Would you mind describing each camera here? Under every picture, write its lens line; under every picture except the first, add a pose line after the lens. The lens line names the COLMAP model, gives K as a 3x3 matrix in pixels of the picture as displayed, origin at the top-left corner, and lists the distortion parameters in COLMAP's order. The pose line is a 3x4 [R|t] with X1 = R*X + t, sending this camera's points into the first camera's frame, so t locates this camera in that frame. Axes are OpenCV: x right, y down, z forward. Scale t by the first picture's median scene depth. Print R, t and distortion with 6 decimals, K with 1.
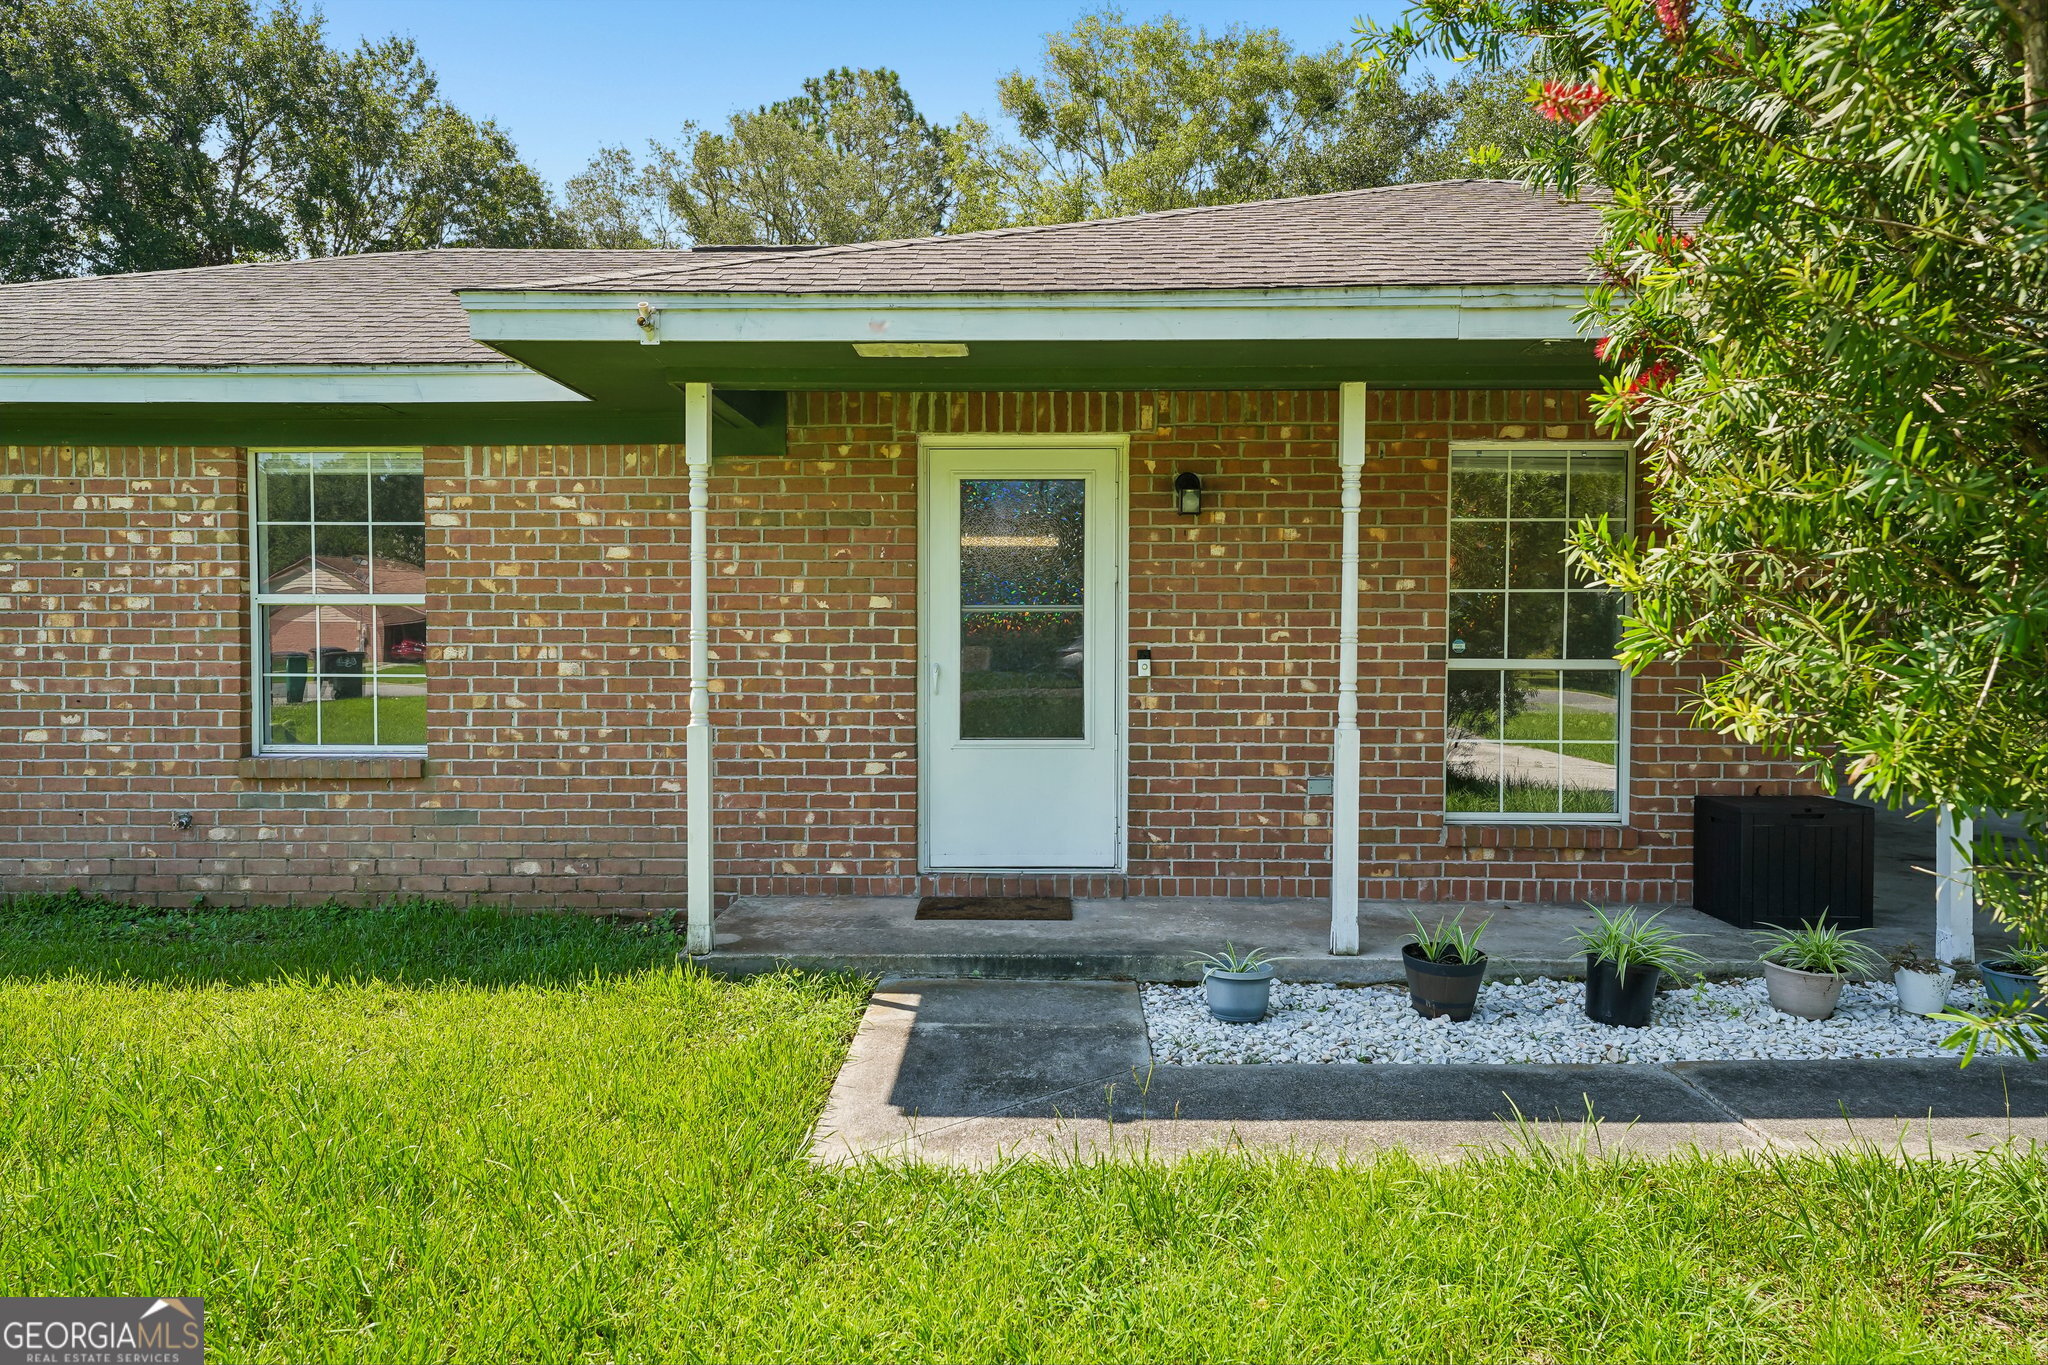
lens RADIAL K [[1329.5, 0, 1024.0], [0, 1329.5, 682.5], [0, 0, 1]] dist [0.022938, -0.000405]
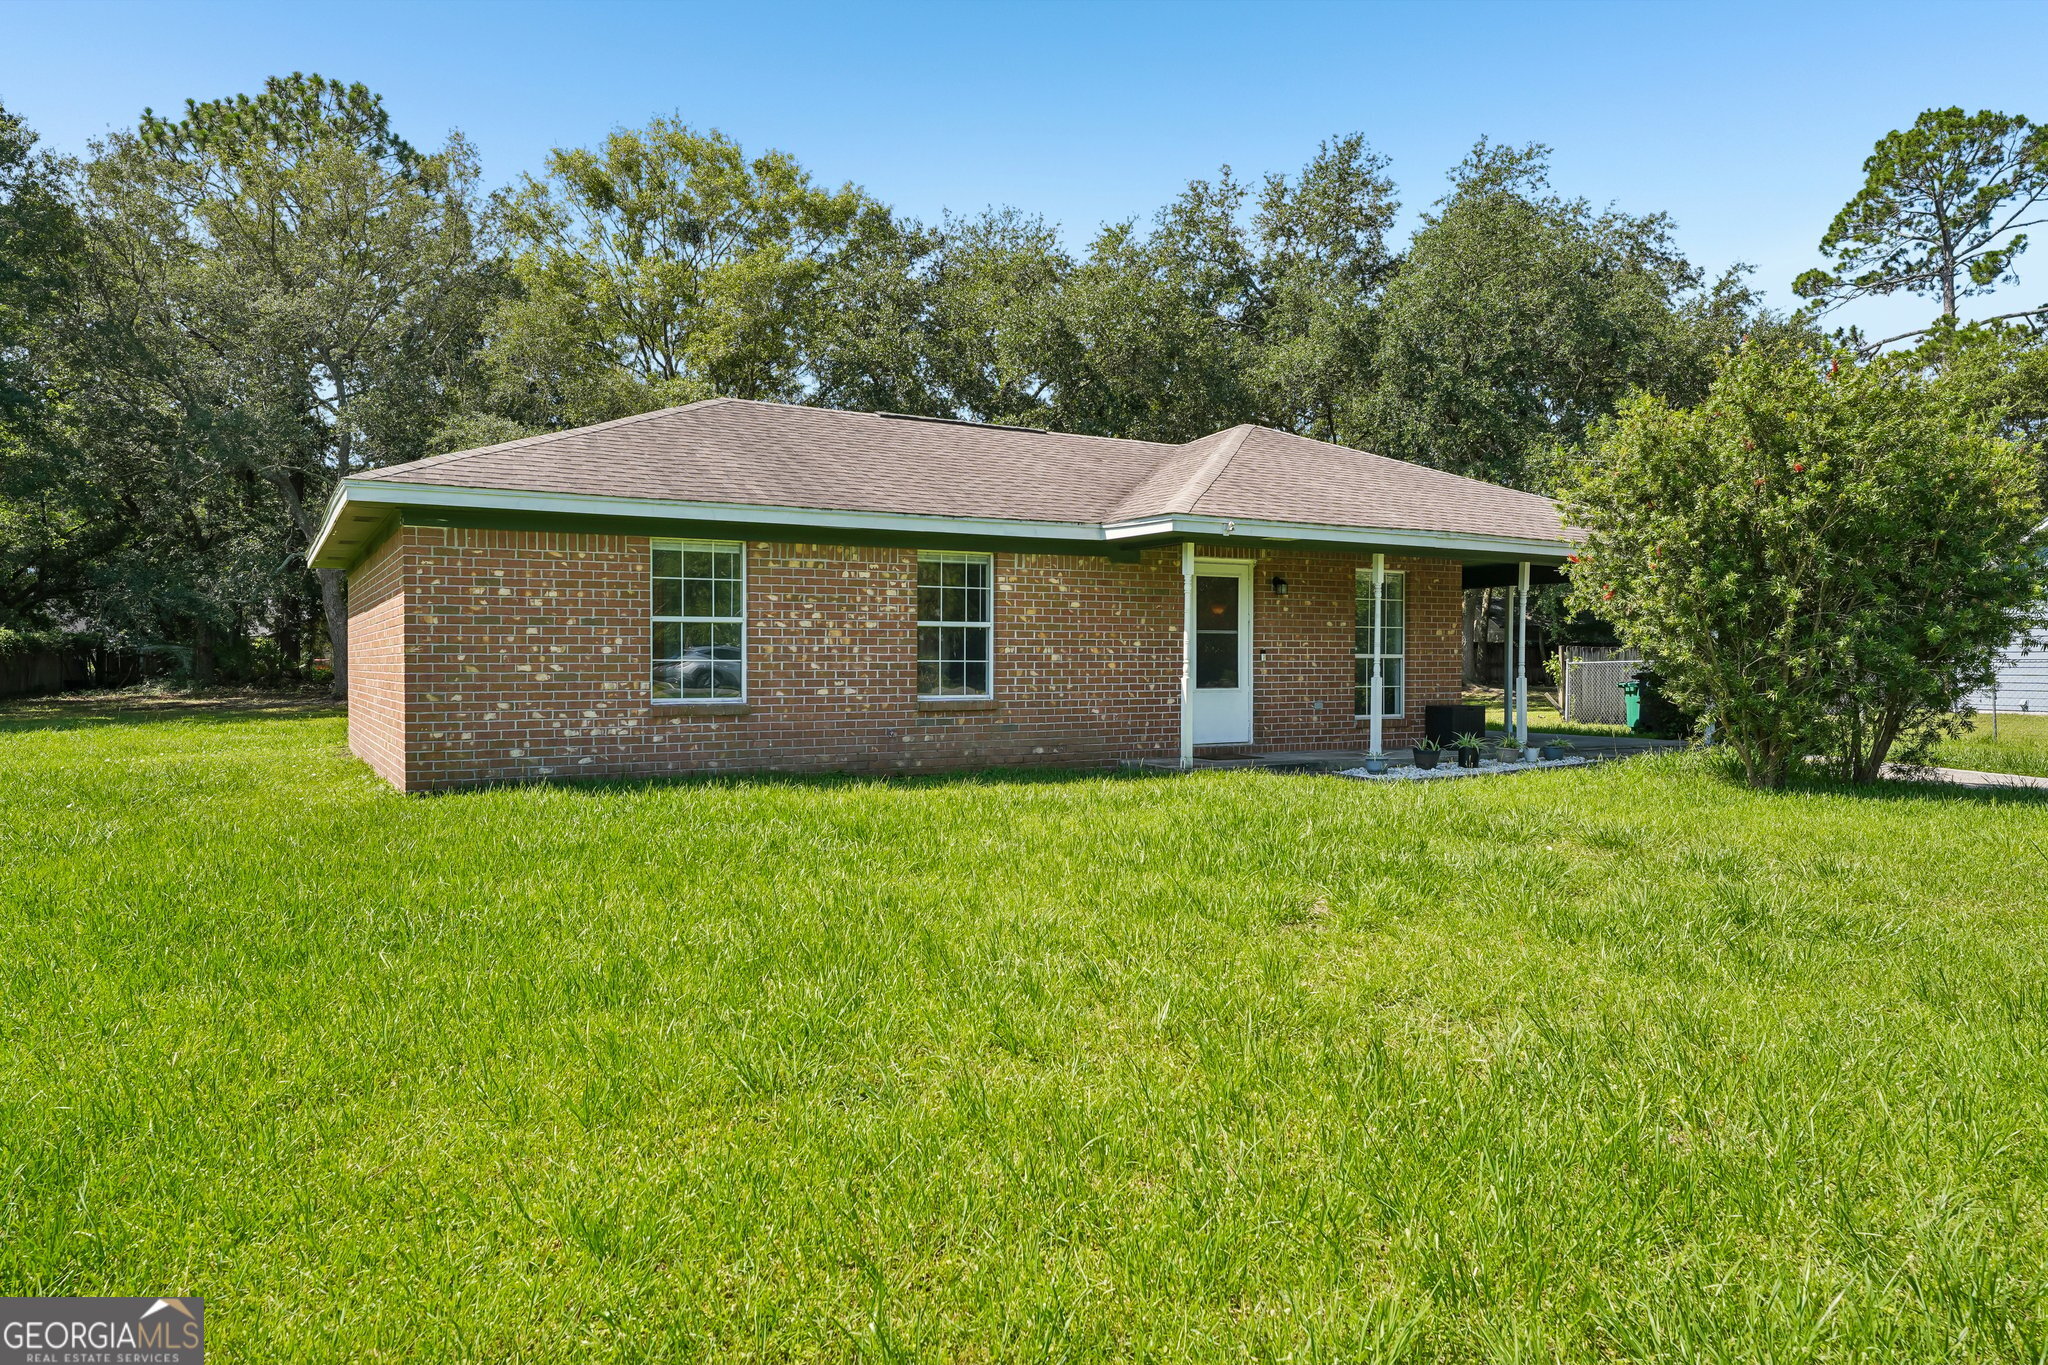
lens RADIAL K [[1329.6, 0, 1024.0], [0, 1329.6, 682.5], [0, 0, 1]] dist [0.027546, -0.000720]
pose [[0.854934, -0.008654, 0.518664, -1.502455], [0.016162, 0.999820, -0.009957, 0.050671], [-0.518485, 0.016895, 0.854920, -0.818462]]
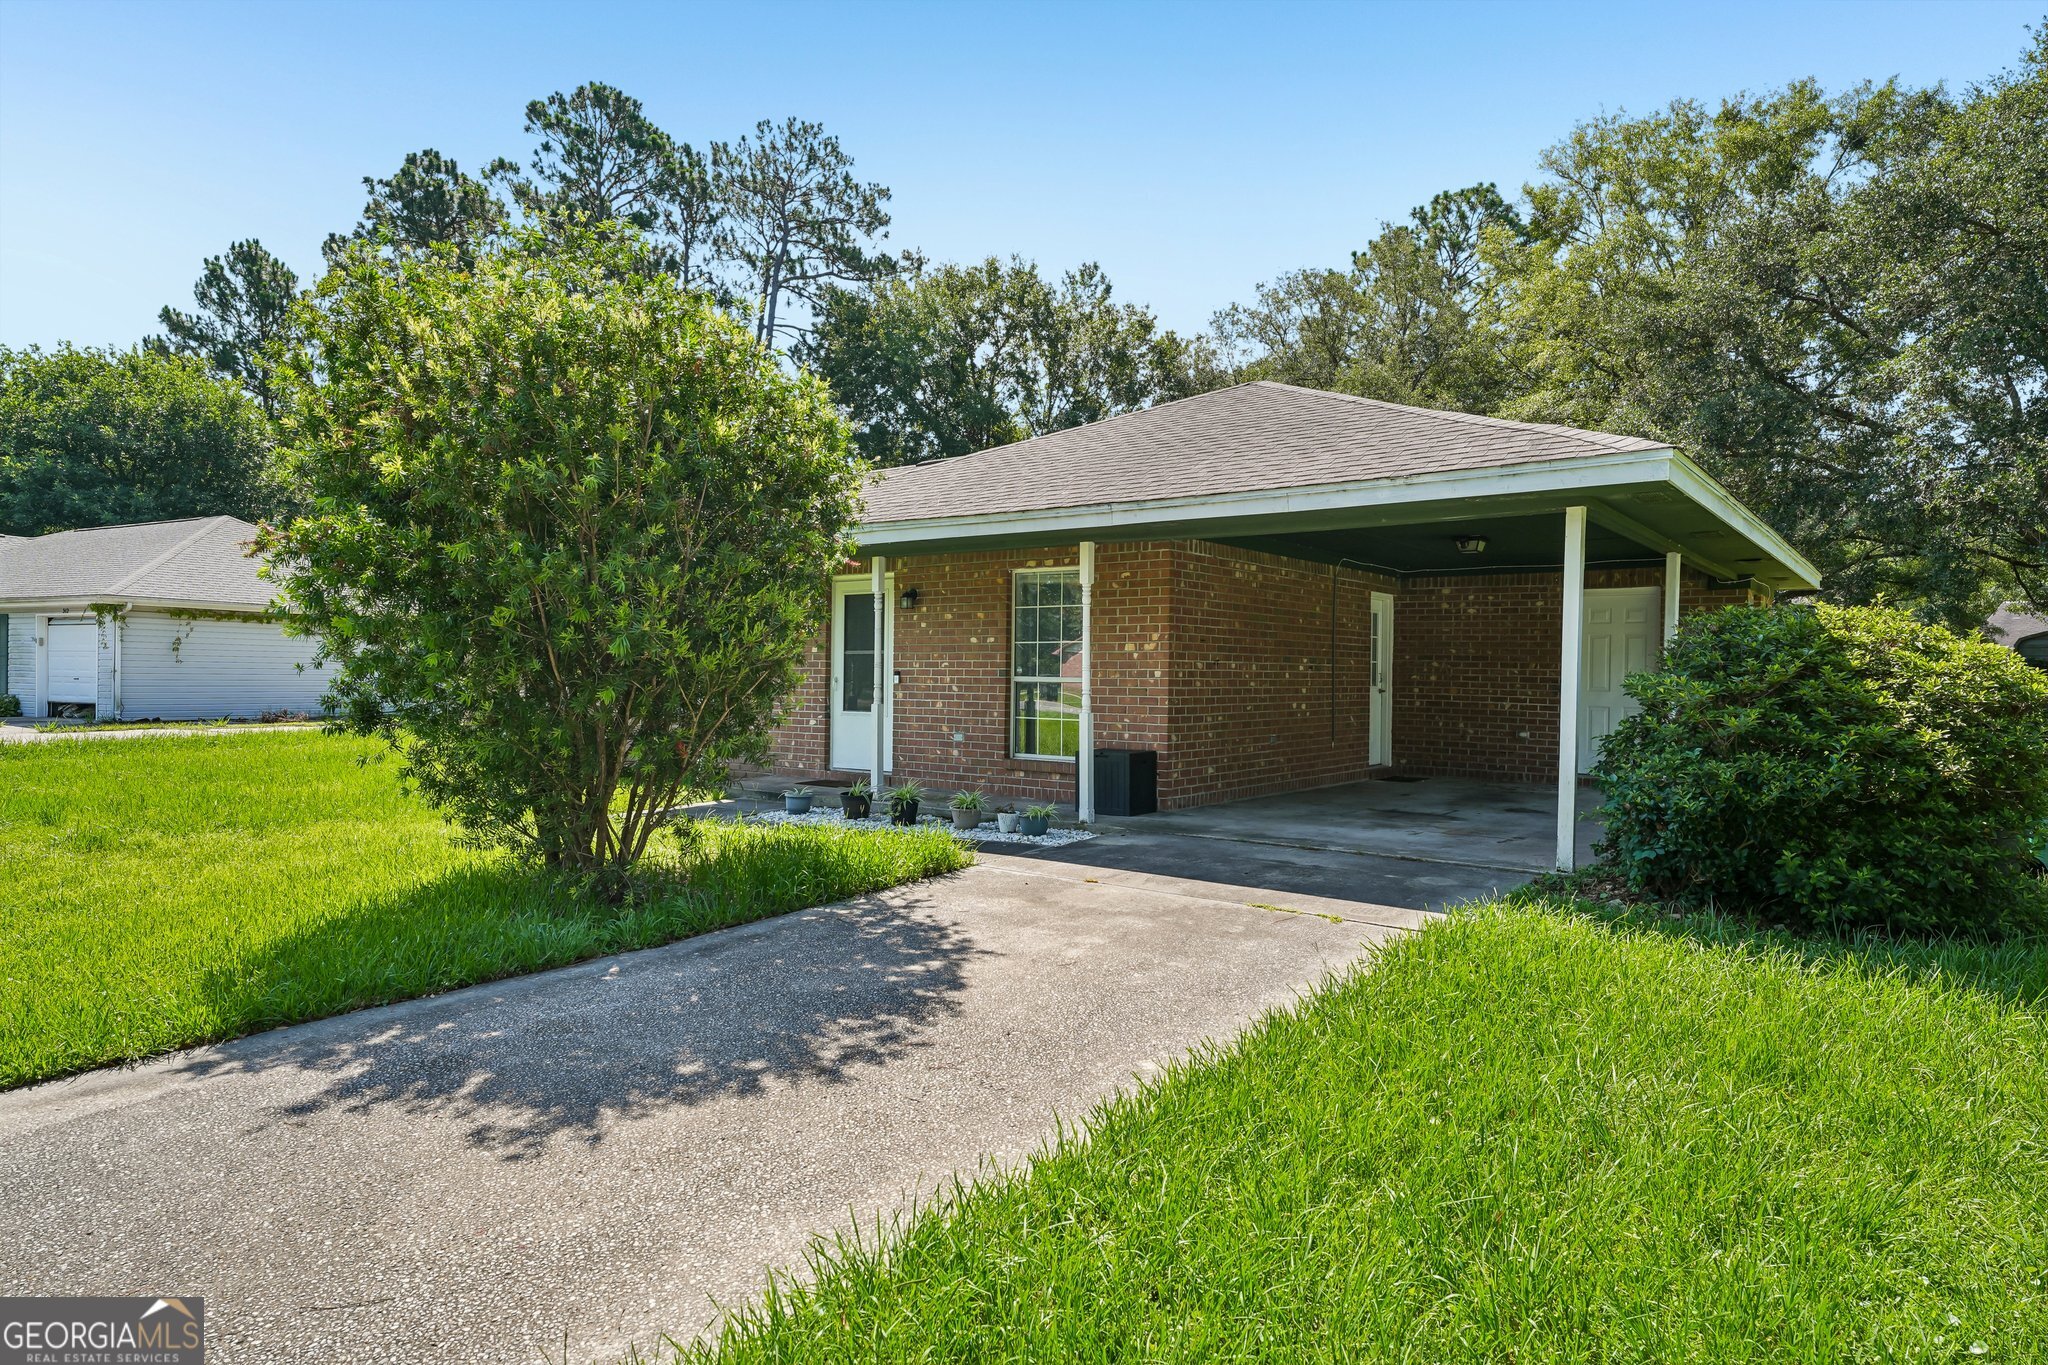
lens RADIAL K [[1177.7, 0, 1024.0], [0, 1177.7, 682.5], [0, 0, 1]] dist [0.016083, -0.000736]
pose [[0.807755, 0.010633, -0.589423, 1.367347], [-0.024742, 0.999568, -0.015875, 0.019012], [0.588999, 0.027407, 0.807669, -0.422982]]
